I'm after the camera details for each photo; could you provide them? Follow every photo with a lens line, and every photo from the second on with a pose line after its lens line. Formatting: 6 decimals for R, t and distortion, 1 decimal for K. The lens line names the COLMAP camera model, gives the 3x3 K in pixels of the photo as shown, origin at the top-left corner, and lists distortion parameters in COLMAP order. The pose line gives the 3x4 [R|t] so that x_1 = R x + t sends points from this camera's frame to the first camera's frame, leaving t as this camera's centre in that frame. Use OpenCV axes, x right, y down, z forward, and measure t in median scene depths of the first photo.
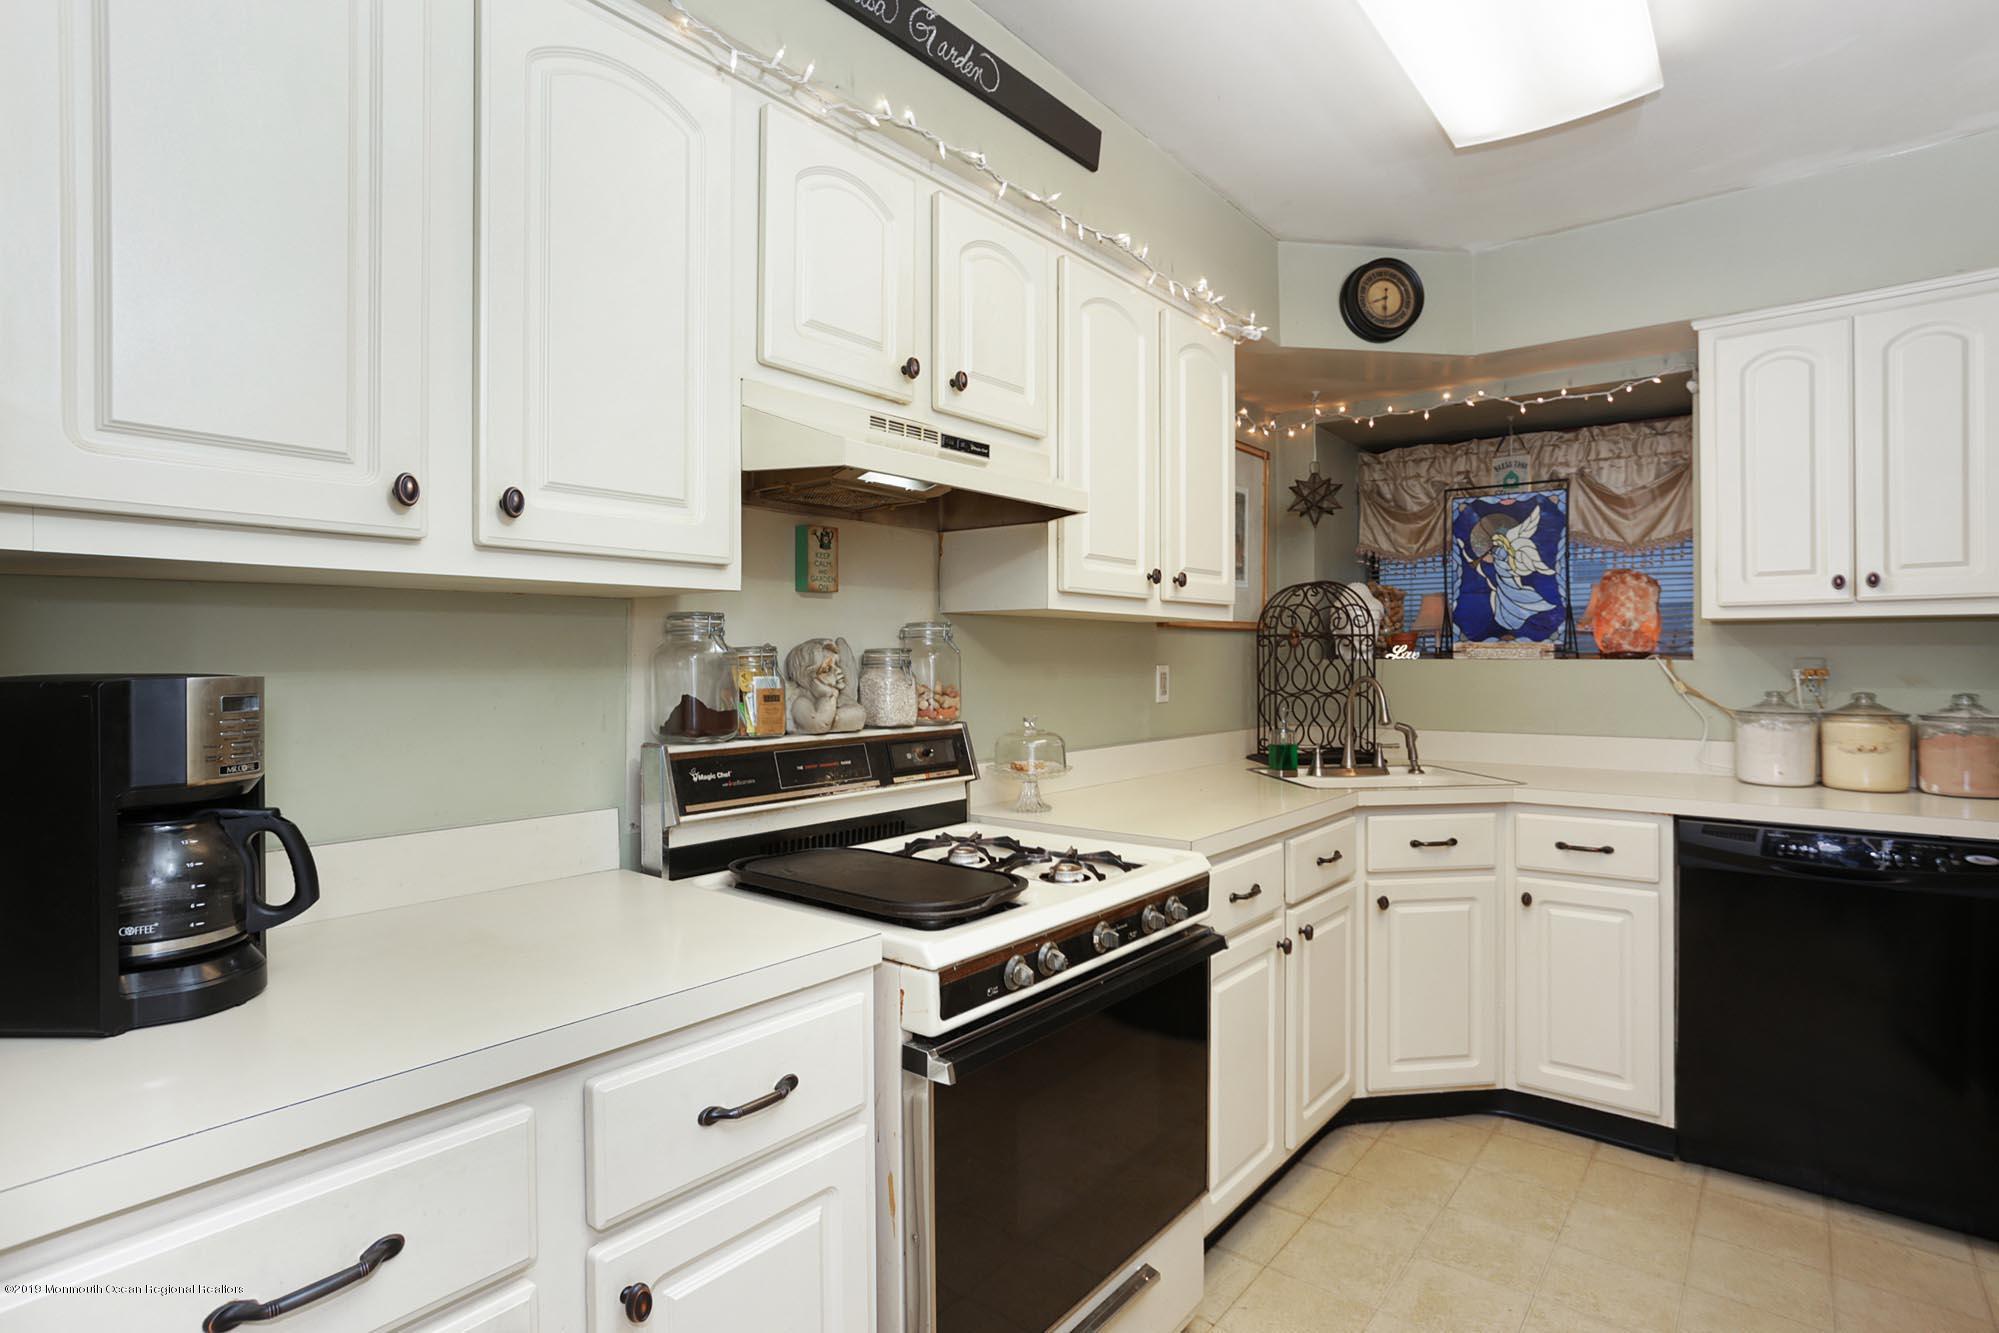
lens RADIAL K [[1035.3, 0, 1002.4], [0, 1035.3, 659.2], [0, 0, 1]] dist [-0.016984, -0.000012]
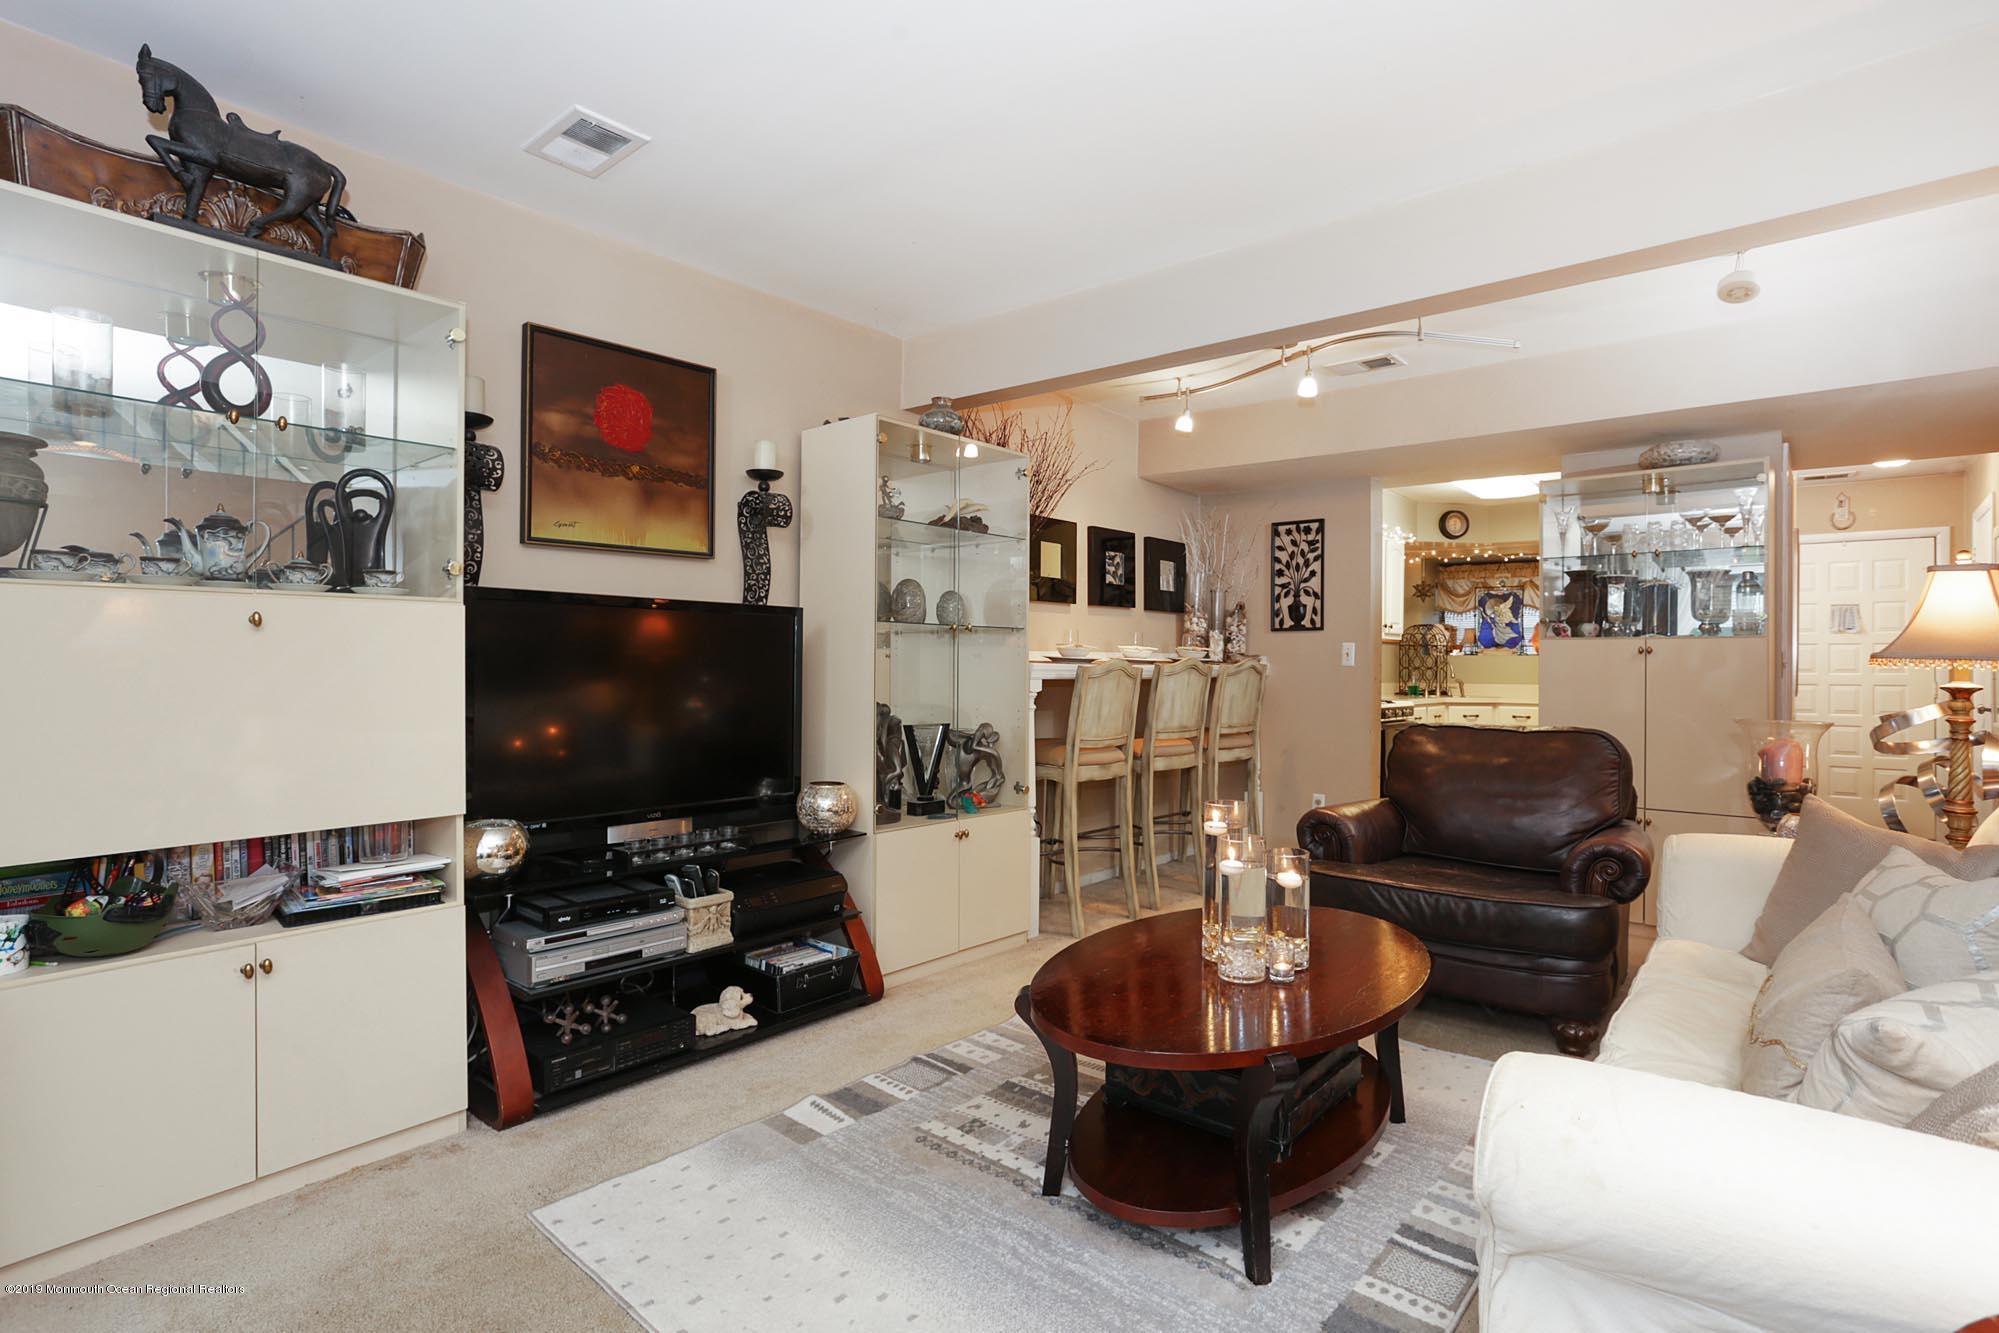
lens RADIAL K [[984.4, 0, 999.5], [0, 984.4, 666.5], [0, 0, 1]] dist [-0.045105, 0.000393]
pose [[0.999197, 0.012349, -0.038104, -0.867641], [-0.012454, 0.999919, -0.002537, 0.064540], [0.038070, 0.003010, 0.999271, -1.925178]]
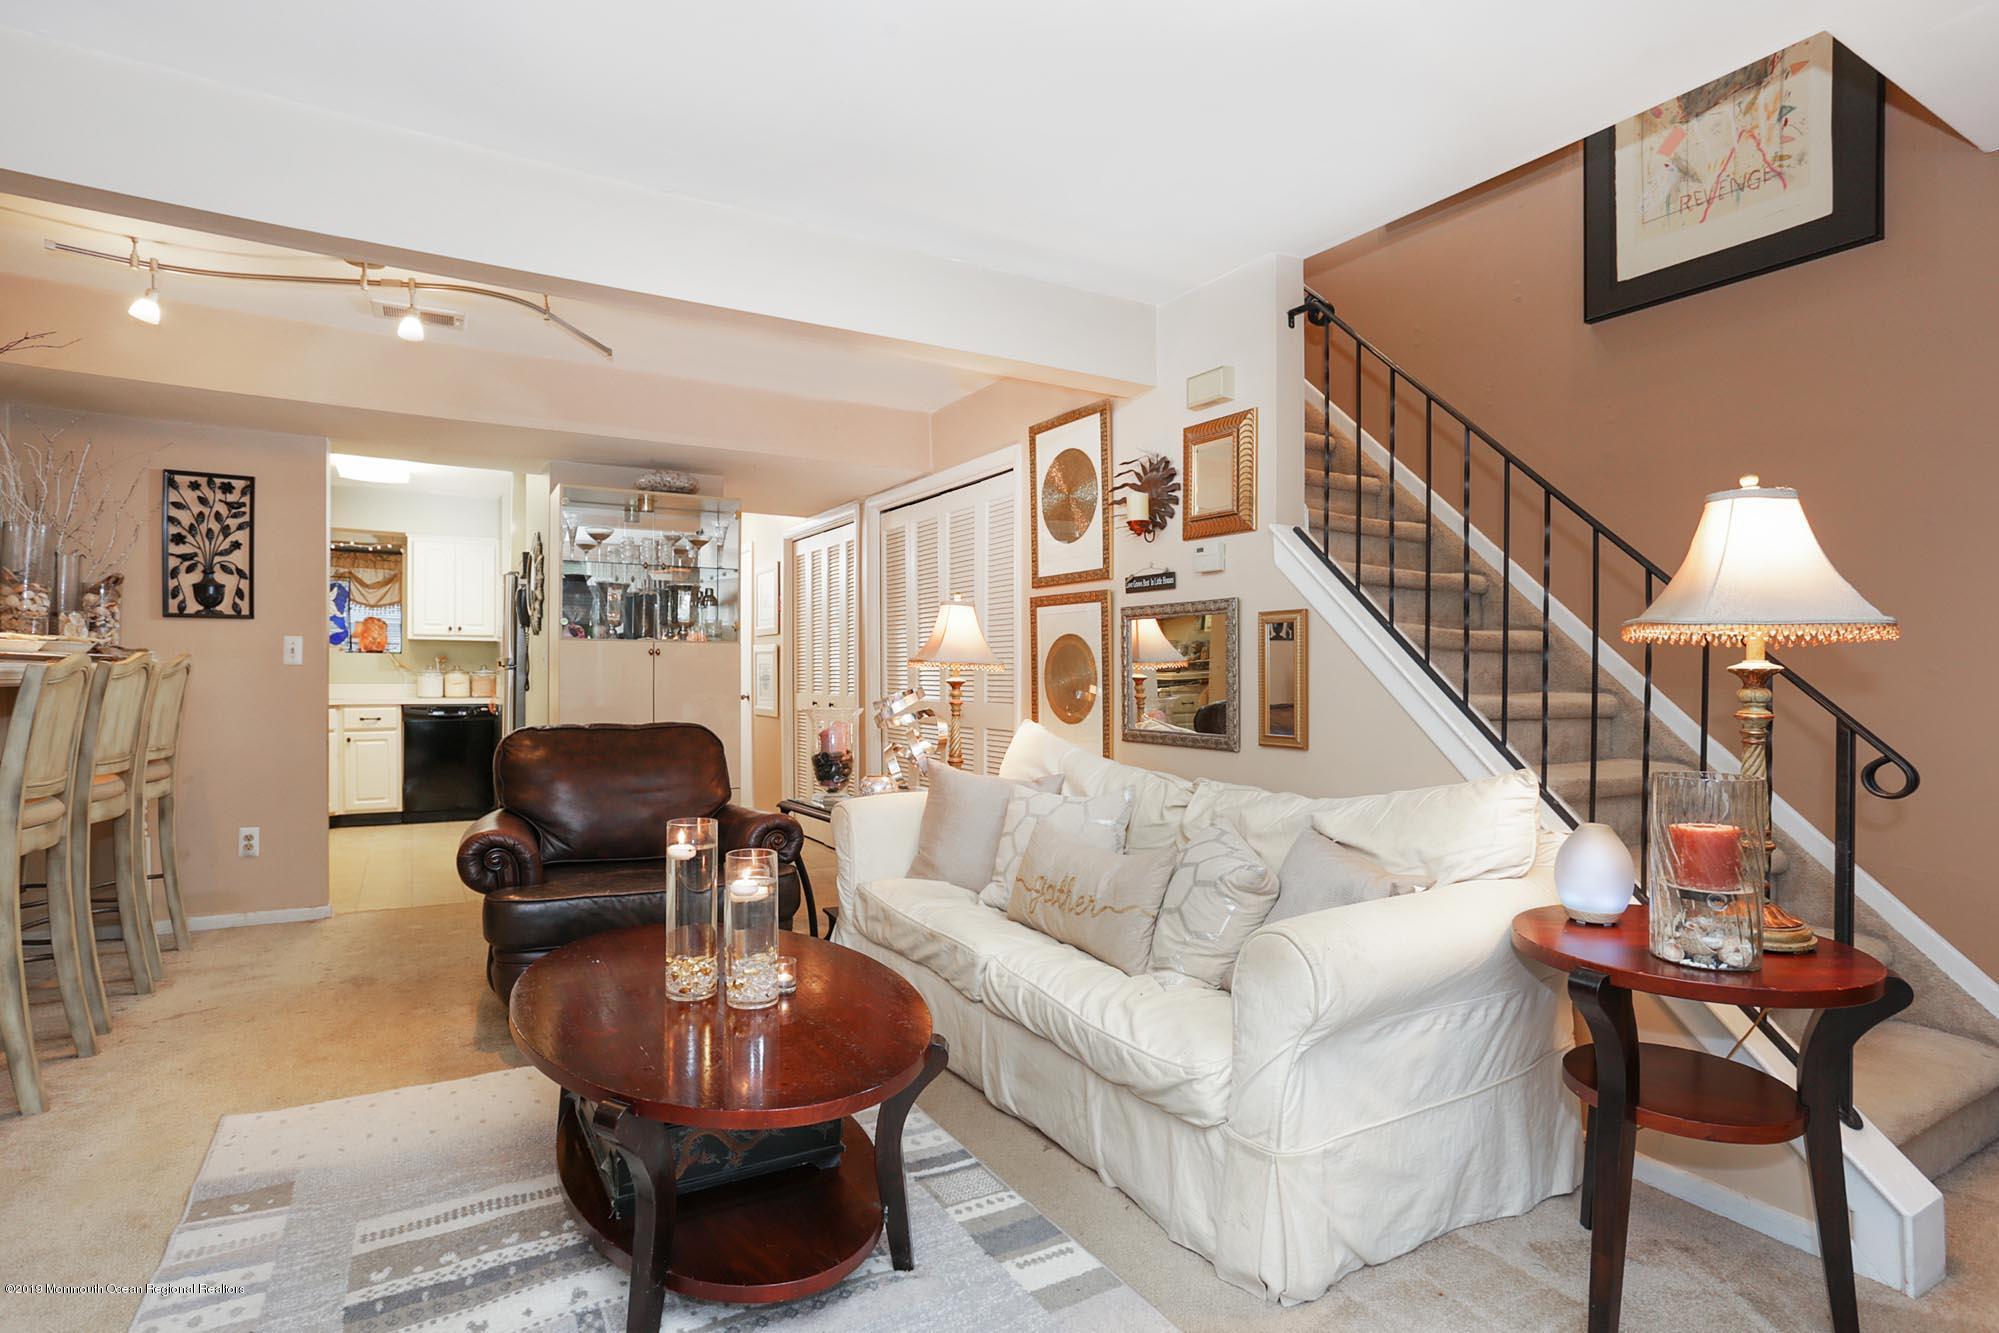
lens RADIAL K [[984.7, 0, 994.6], [0, 984.7, 681.2], [0, 0, 1]] dist [-0.030846, 0.000317]
pose [[0.349248, -0.001307, 0.937029, -1.345794], [-0.005027, 0.999982, 0.003268, 0.066042], [-0.937017, -0.005852, 0.349235, -1.541374]]
